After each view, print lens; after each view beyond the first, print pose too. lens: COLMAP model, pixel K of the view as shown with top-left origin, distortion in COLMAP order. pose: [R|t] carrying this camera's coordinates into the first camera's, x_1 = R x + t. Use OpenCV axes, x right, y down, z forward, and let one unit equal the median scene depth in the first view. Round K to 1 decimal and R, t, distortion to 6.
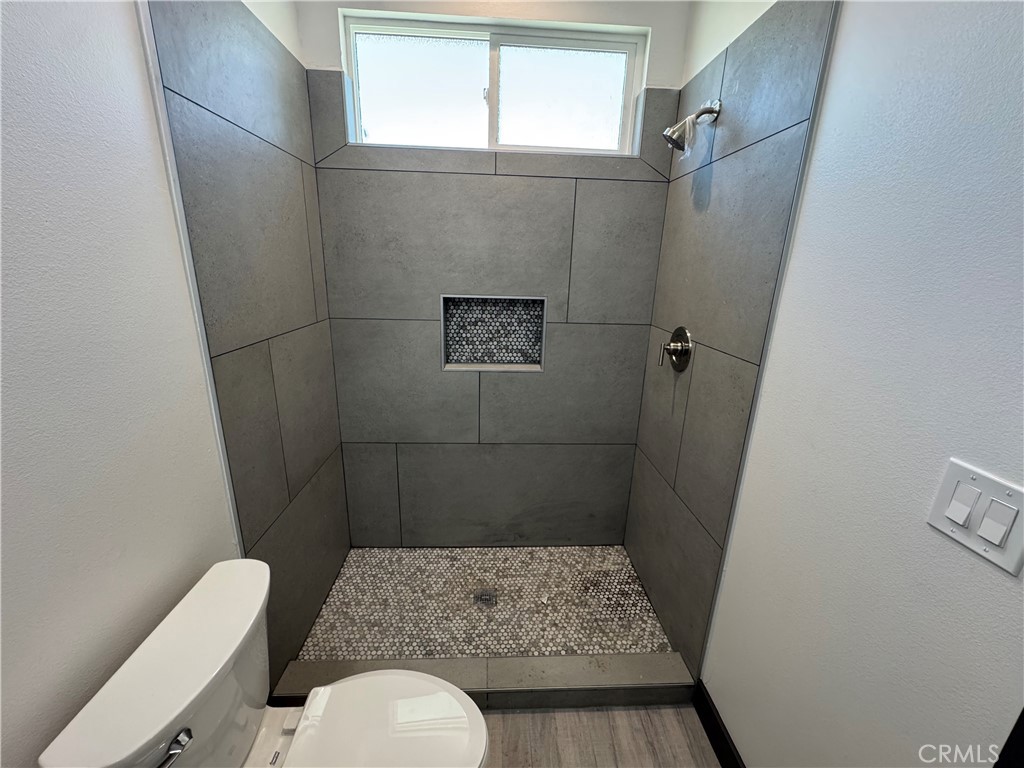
lens RADIAL K [[409.7, 0, 510.8], [0, 409.7, 384.6], [0, 0, 1]] dist [-0.003761, 0.000445]
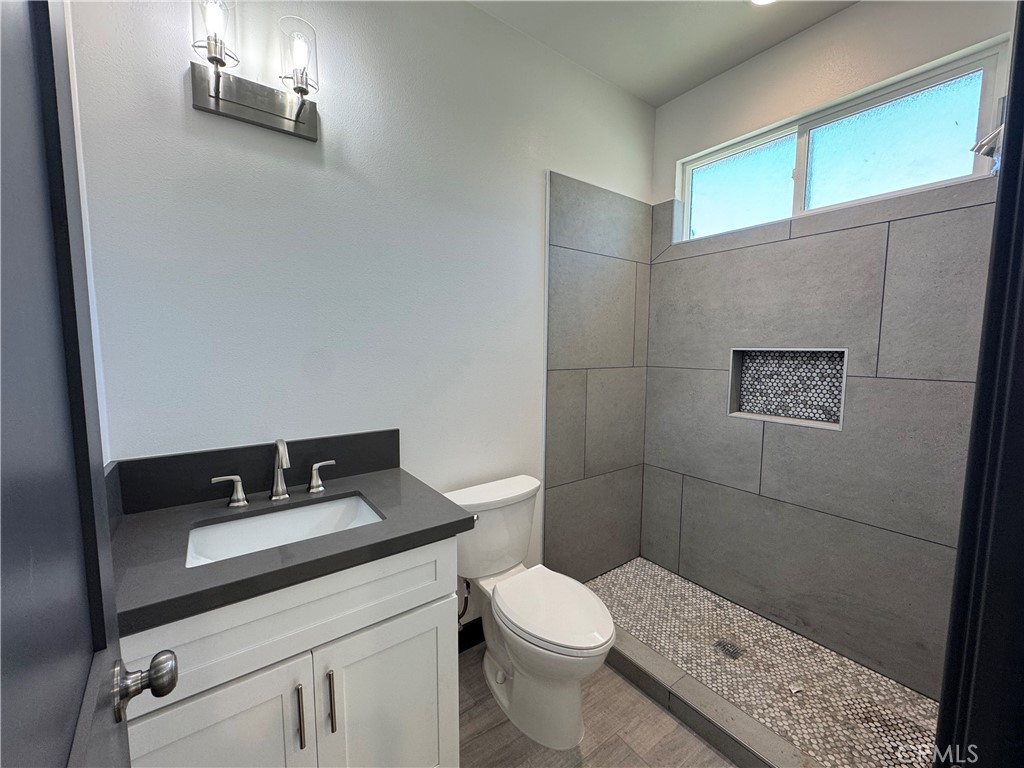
lens RADIAL K [[409.7, 0, 510.8], [0, 409.7, 384.6], [0, 0, 1]] dist [-0.003761, 0.000445]
pose [[0.552108, 0.052336, -0.832128, 0.413847], [-0.225691, 0.970150, -0.088727, 0.111923], [0.802646, 0.236790, 0.547440, -0.091506]]
